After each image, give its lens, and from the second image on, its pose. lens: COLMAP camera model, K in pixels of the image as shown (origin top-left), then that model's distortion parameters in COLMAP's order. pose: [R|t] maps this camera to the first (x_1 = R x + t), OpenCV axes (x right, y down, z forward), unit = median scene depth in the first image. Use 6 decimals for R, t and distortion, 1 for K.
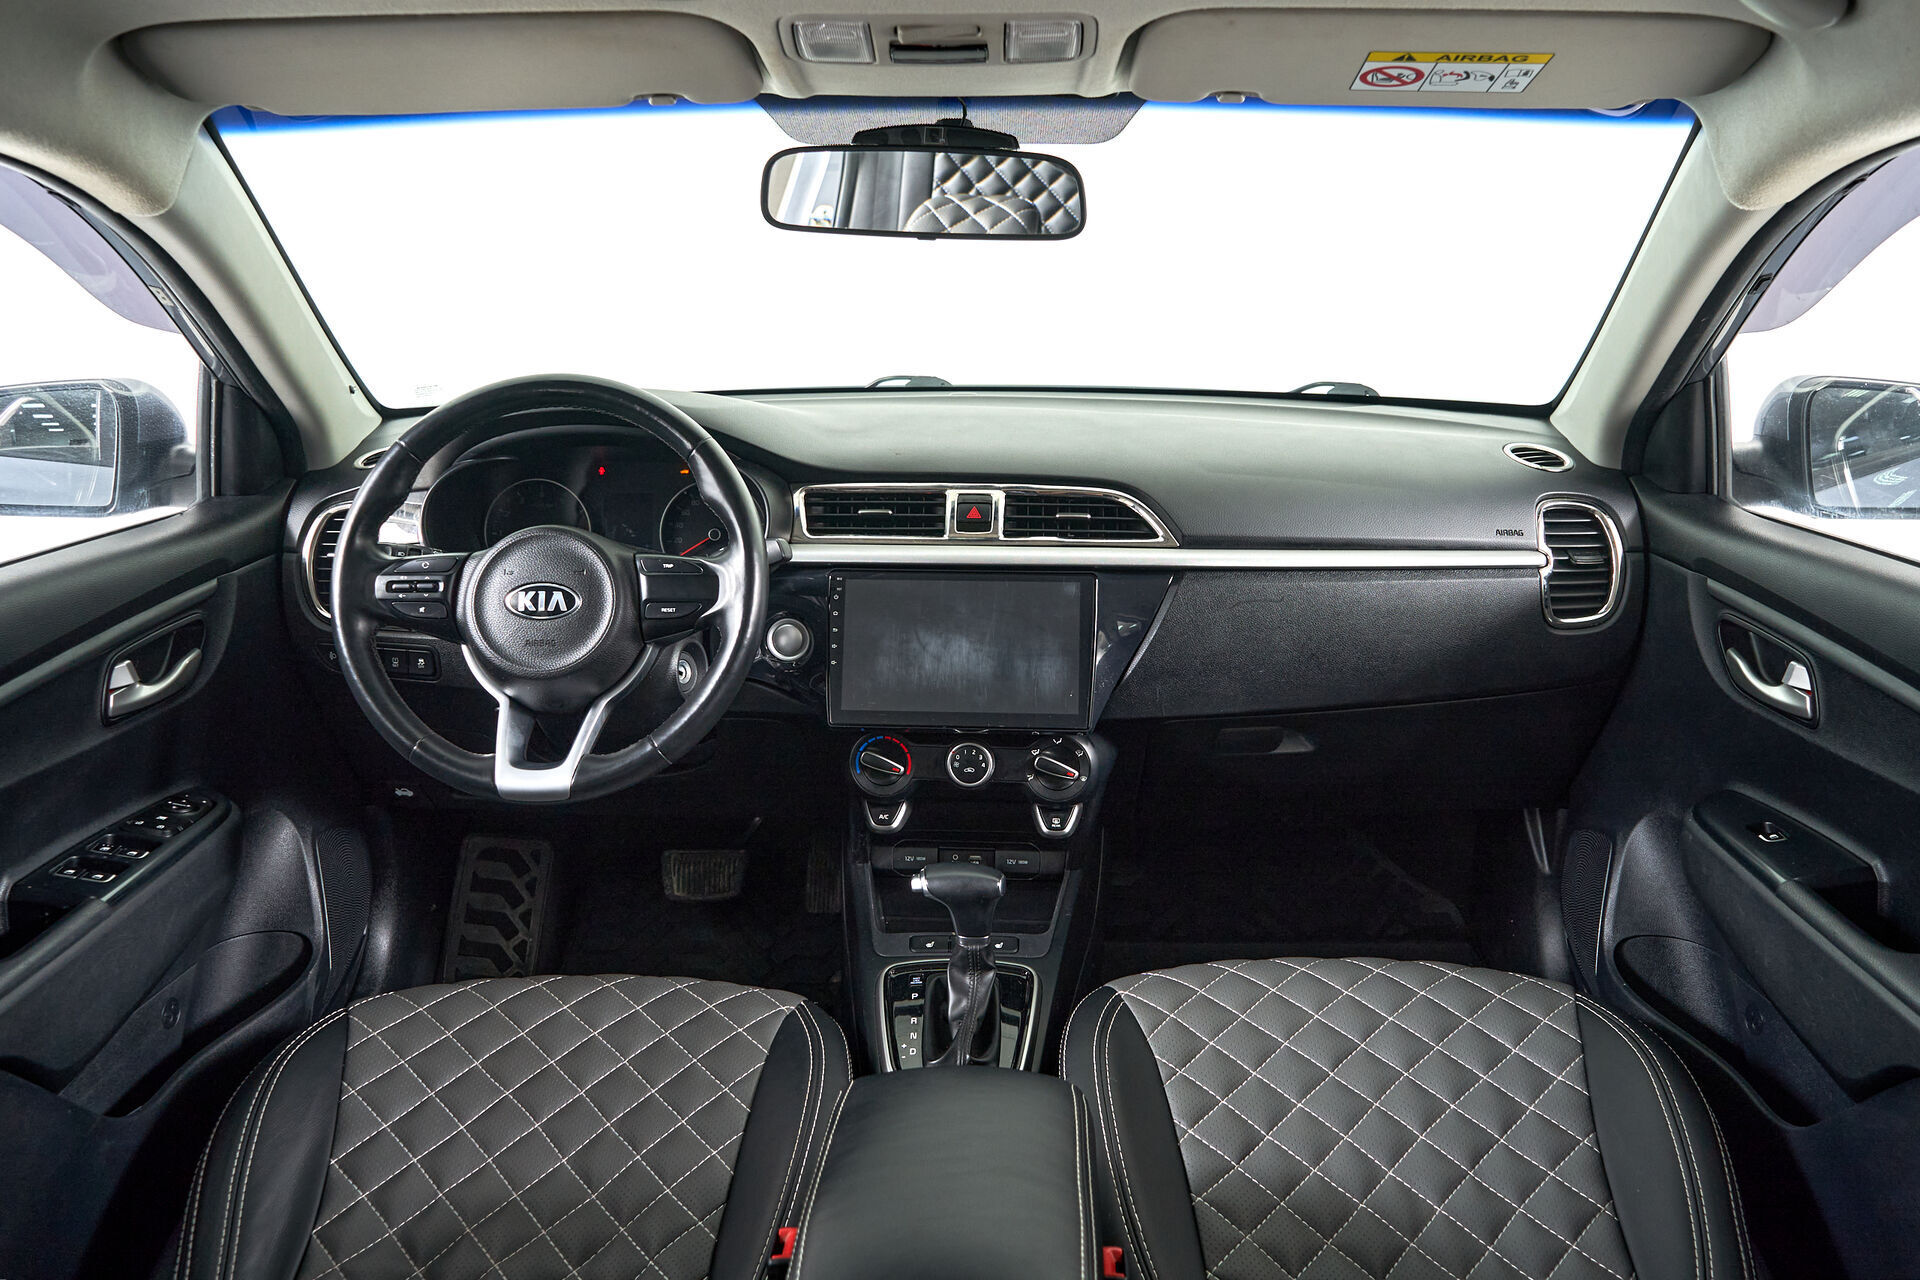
lens RADIAL K [[1562.3, 0, 965.9], [0, 1562.3, 628.1], [0, 0, 1]] dist [0.004017, -0.009273]
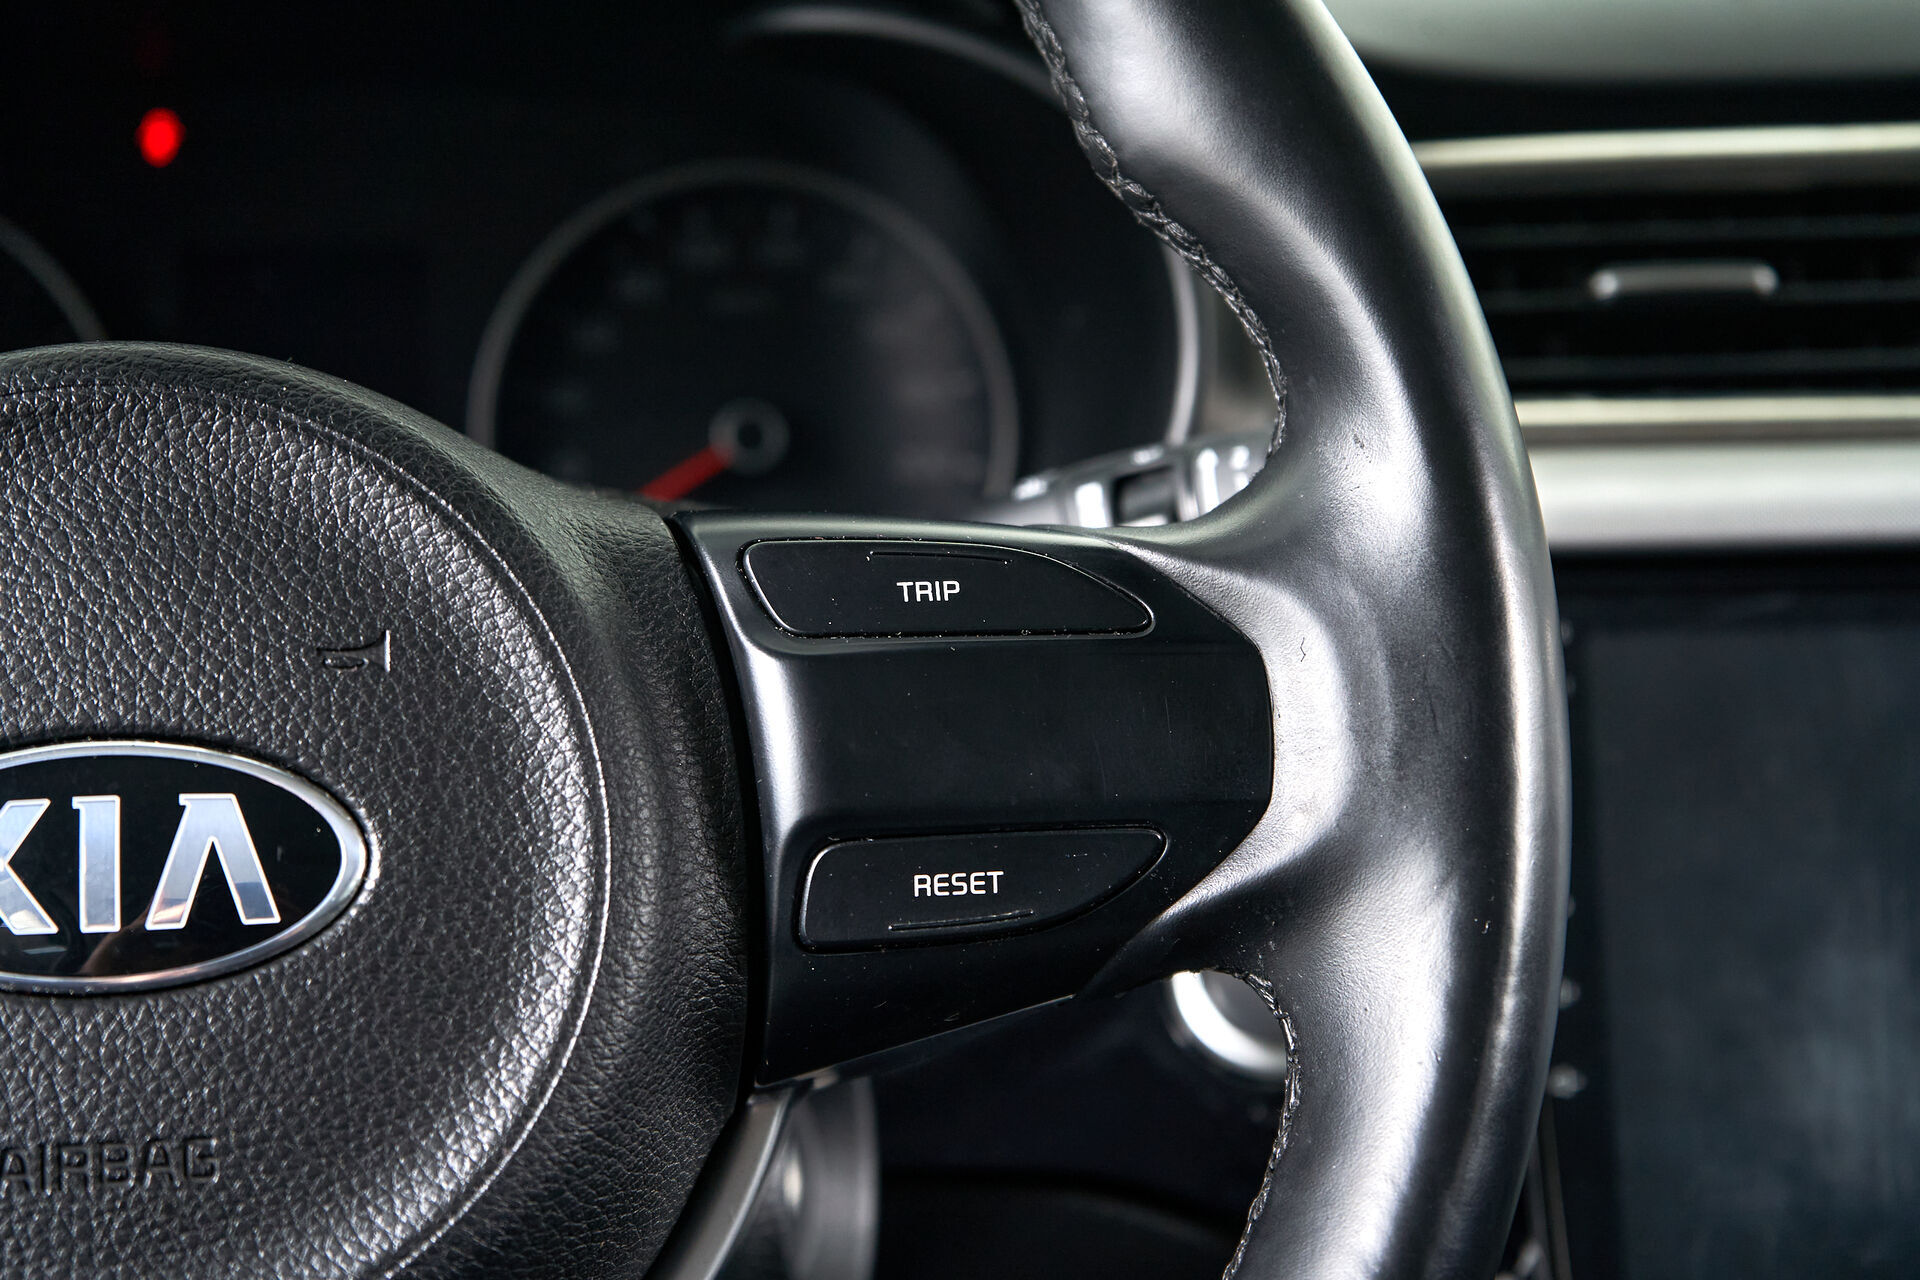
lens RADIAL K [[3423.4, 0, 970.5], [0, 3423.4, 646.8], [0, 0, 1]] dist [0.097989, 0.000000]
pose [[0.992564, -0.034237, 0.116814, -0.204023], [0.036488, 0.999186, -0.017183, -0.025797], [-0.116130, 0.021318, 0.993005, 0.604479]]
